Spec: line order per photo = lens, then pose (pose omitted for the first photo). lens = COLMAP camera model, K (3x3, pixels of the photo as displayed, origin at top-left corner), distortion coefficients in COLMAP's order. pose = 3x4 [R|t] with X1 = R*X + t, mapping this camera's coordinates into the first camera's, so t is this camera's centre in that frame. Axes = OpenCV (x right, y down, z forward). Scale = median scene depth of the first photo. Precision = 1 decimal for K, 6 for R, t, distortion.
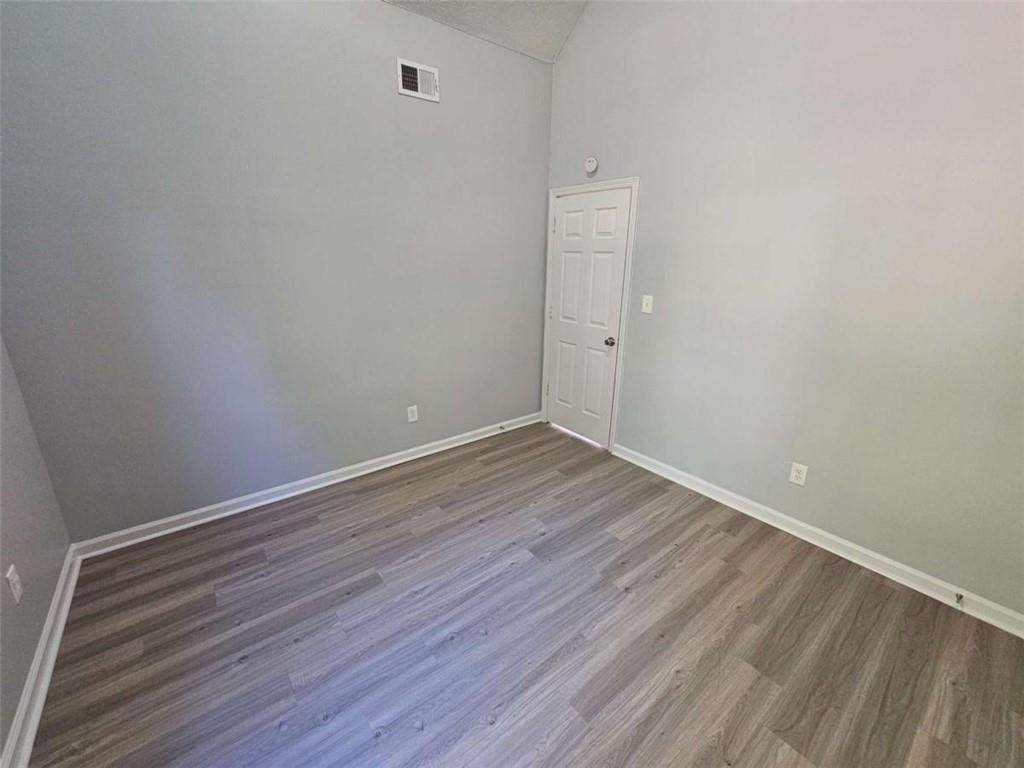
lens RADIAL K [[419.9, 0, 509.2], [0, 419.9, 380.1], [0, 0, 1]] dist [-0.001548, 0.000671]
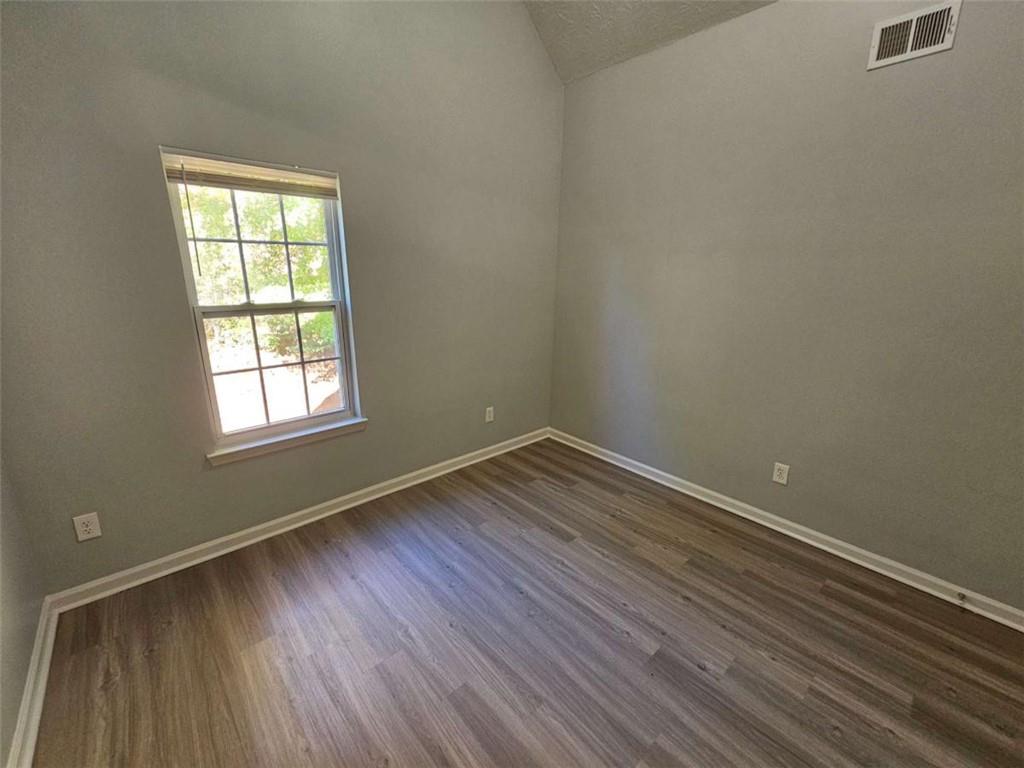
lens RADIAL K [[419.9, 0, 506.6], [0, 419.9, 377.7], [0, 0, 1]] dist [-0.001548, 0.000671]
pose [[0.063378, 0.241682, -0.968284, 0.678763], [-0.302257, 0.929314, 0.212171, -0.146413], [0.951117, 0.279224, 0.131948, 0.502594]]
